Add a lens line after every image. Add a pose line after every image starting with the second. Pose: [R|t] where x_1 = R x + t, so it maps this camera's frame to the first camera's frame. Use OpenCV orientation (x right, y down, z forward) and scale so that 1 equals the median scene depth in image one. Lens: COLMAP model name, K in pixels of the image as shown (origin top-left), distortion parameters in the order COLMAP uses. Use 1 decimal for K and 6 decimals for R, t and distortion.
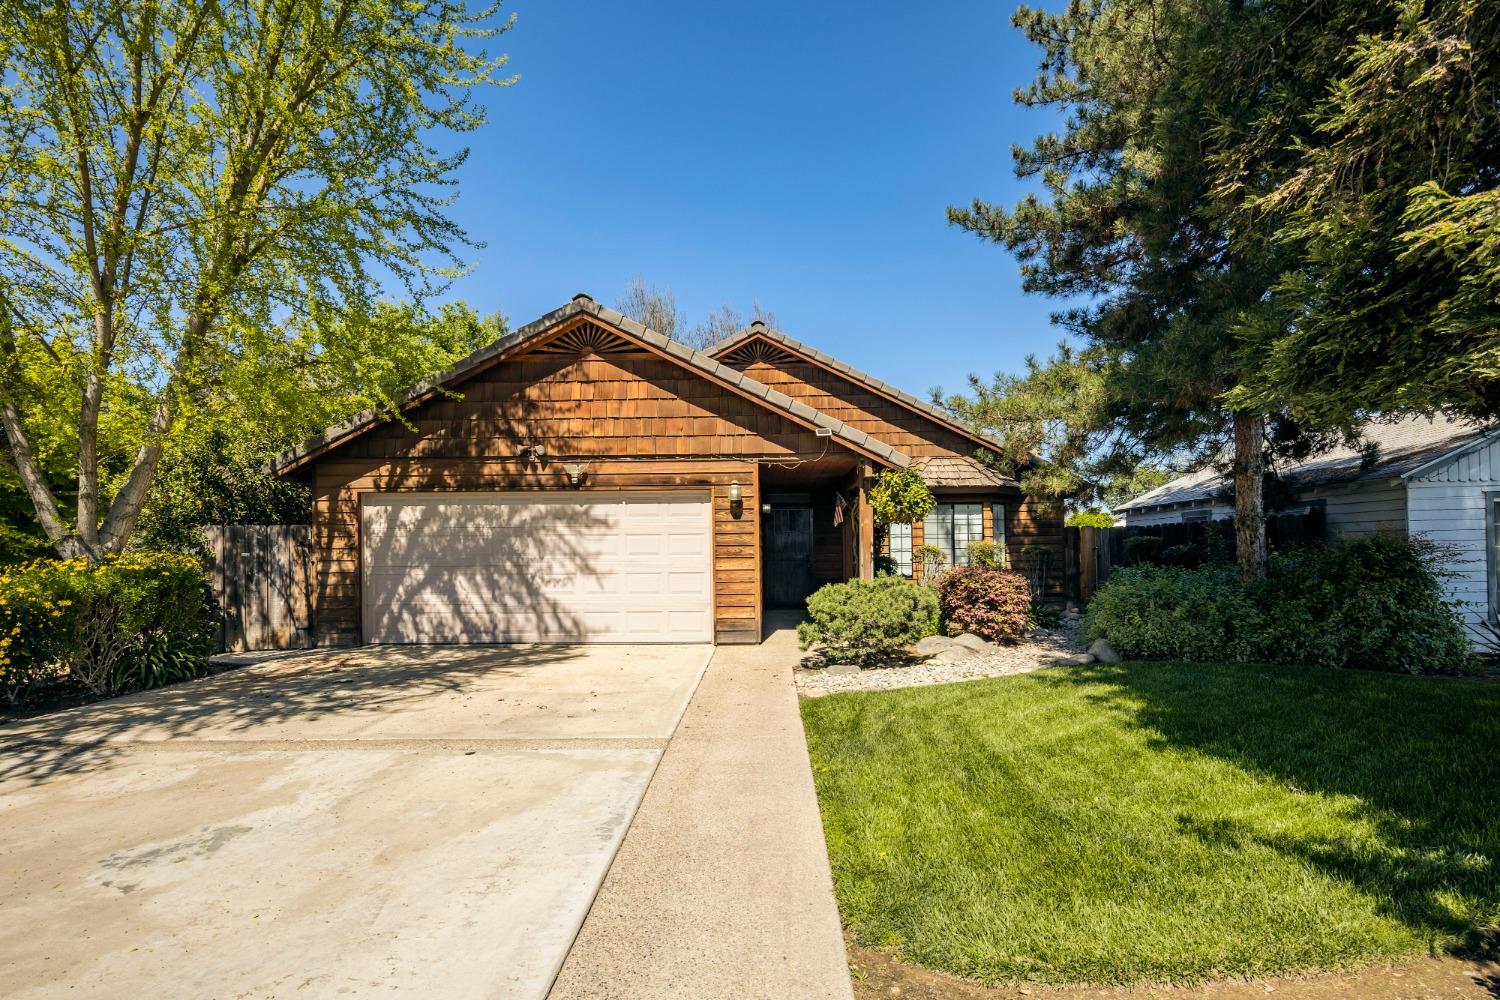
lens RADIAL K [[725.0, 0, 751.9], [0, 725.0, 548.0], [0, 0, 1]] dist [-0.000039, -0.000465]
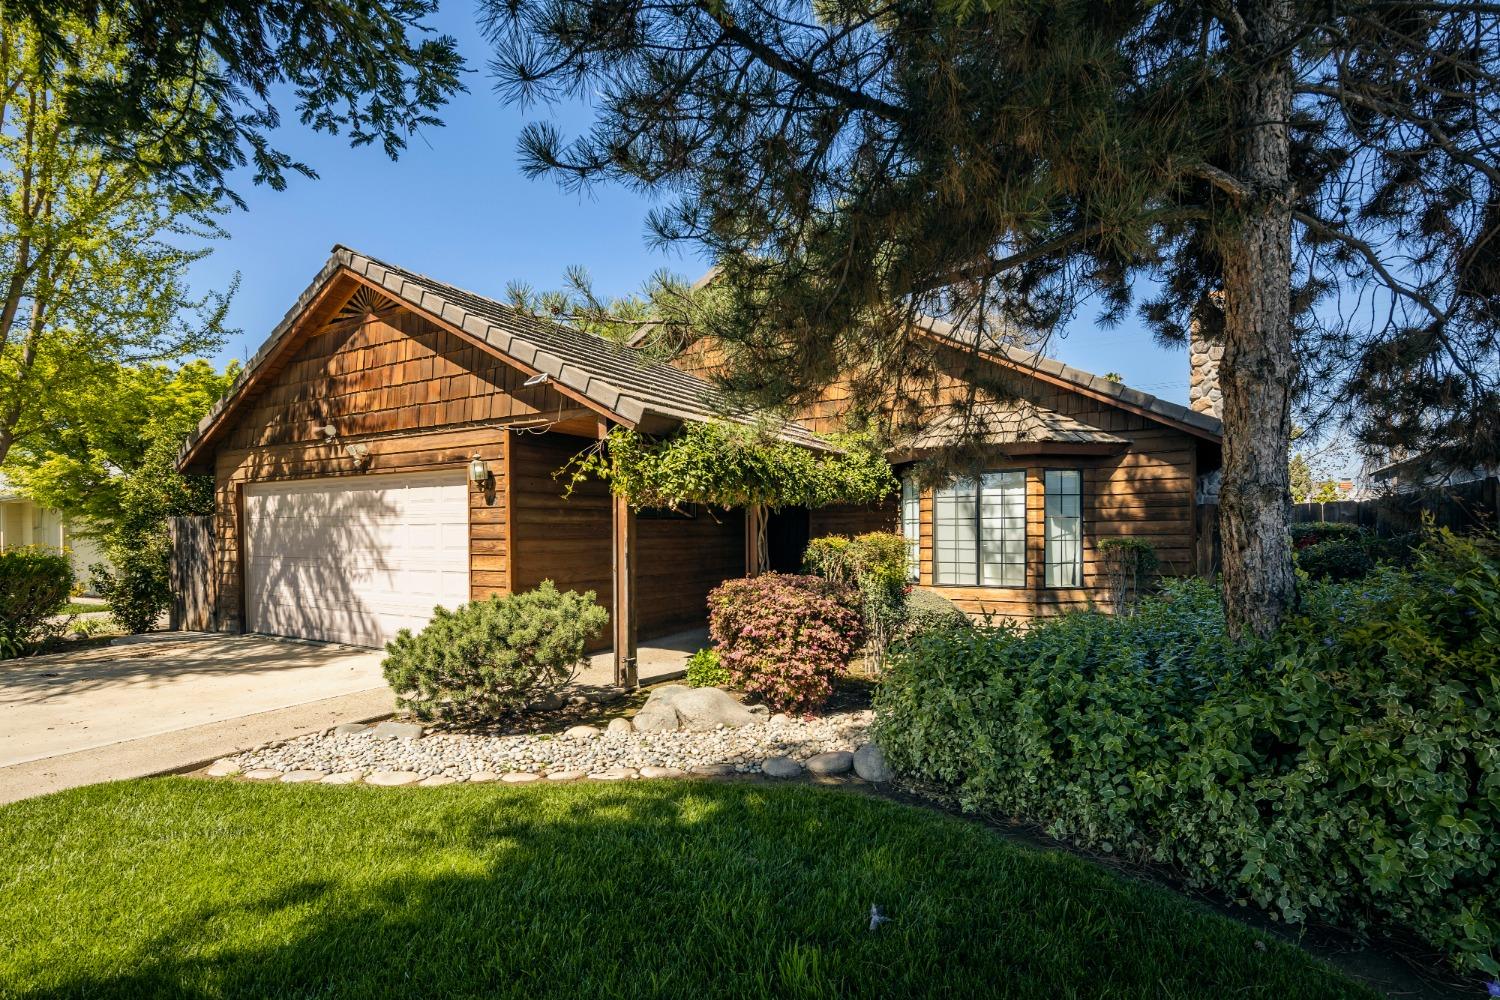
lens RADIAL K [[728.0, 0, 750.0], [0, 728.0, 545.4], [0, 0, 1]] dist [0.003839, -0.001299]
pose [[0.873753, 0.013473, -0.486184, 0.586493], [-0.001143, 0.999670, 0.025648, -0.016587], [0.486369, -0.021855, 0.873480, 0.452626]]
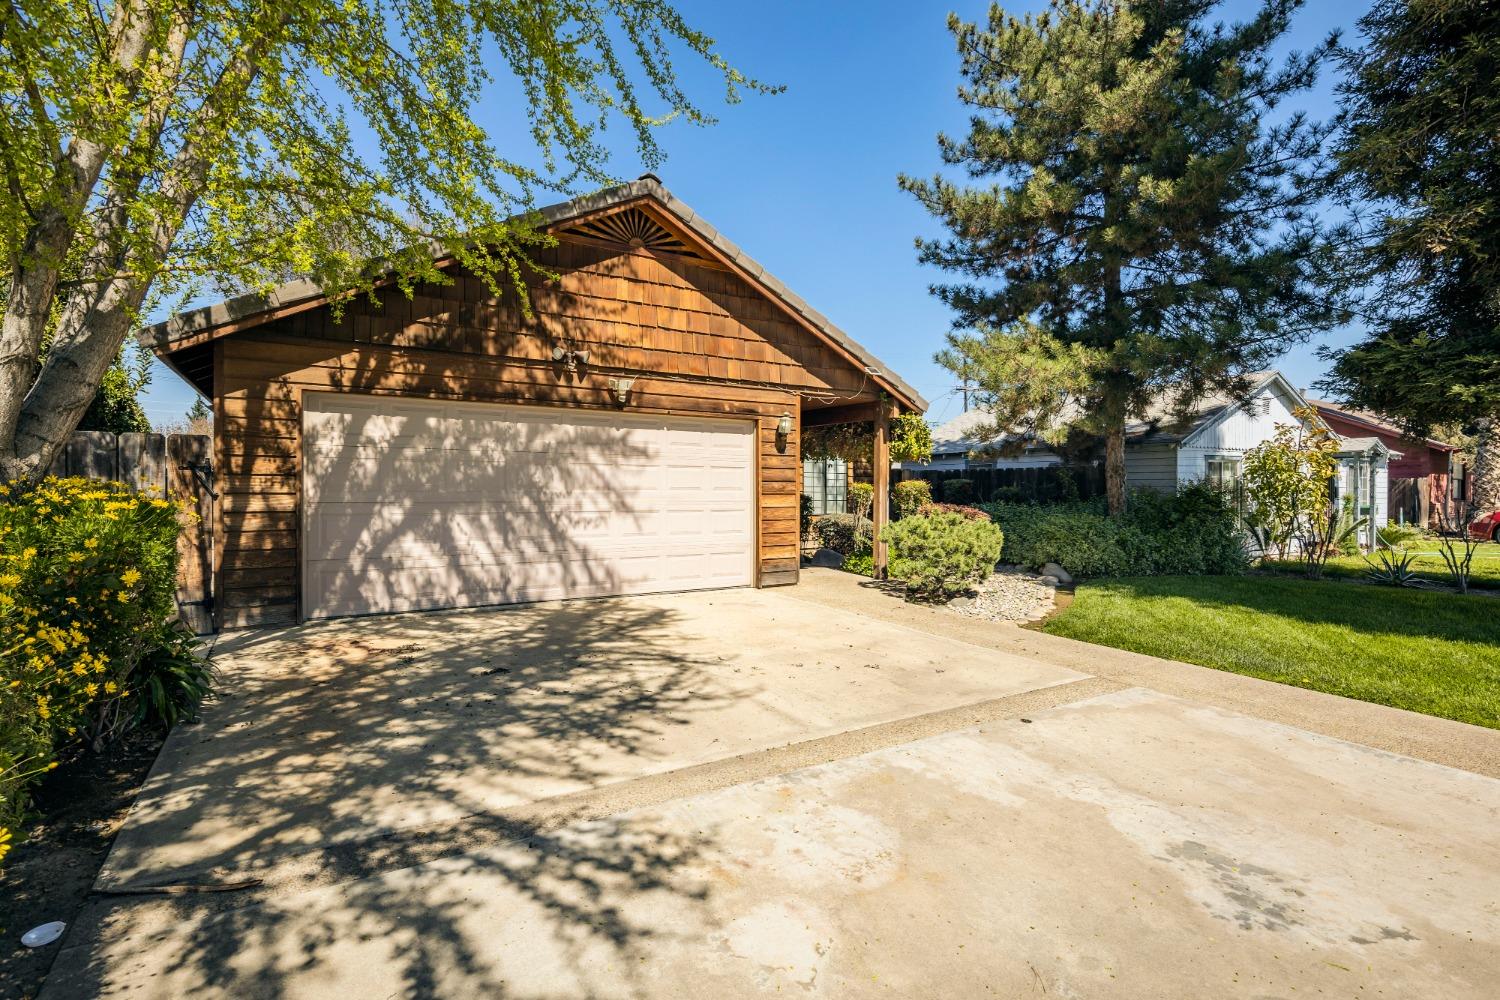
lens RADIAL K [[725.4, 0, 750.2], [0, 725.4, 492.8], [0, 0, 1]] dist [0.000822, -0.001928]
pose [[0.839435, 0.010371, 0.543362, -0.557884], [-0.015533, 0.999867, 0.004912, 0.006970], [-0.543238, -0.012564, 0.839484, 0.226506]]
